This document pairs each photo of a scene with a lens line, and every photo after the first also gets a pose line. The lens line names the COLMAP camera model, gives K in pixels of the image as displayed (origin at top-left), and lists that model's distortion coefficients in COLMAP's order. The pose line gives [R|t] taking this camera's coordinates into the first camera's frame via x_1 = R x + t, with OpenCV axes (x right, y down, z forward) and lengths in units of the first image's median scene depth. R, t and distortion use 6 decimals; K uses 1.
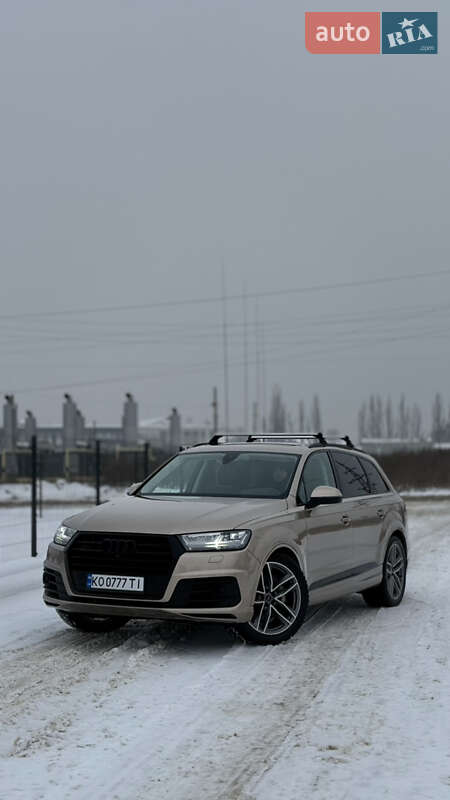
lens RADIAL K [[1124.5, 0, 253.9], [0, 1124.5, 426.1], [0, 0, 1]] dist [0.158584, -0.083542]
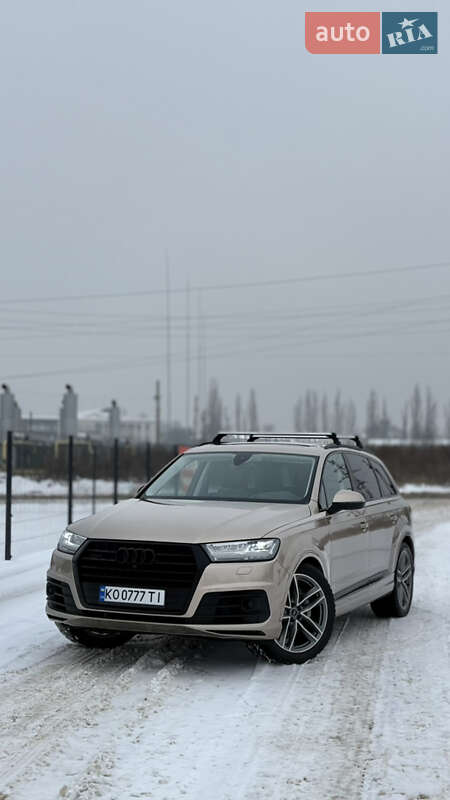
lens RADIAL K [[1122.7, 0, 263.2], [0, 1122.7, 400.7], [0, 0, 1]] dist [0.155070, -0.116388]
pose [[0.997654, 0.016243, 0.066498, -0.071658], [-0.015099, 0.999730, -0.017673, -0.003839], [-0.066767, 0.016627, 0.997630, 0.072752]]
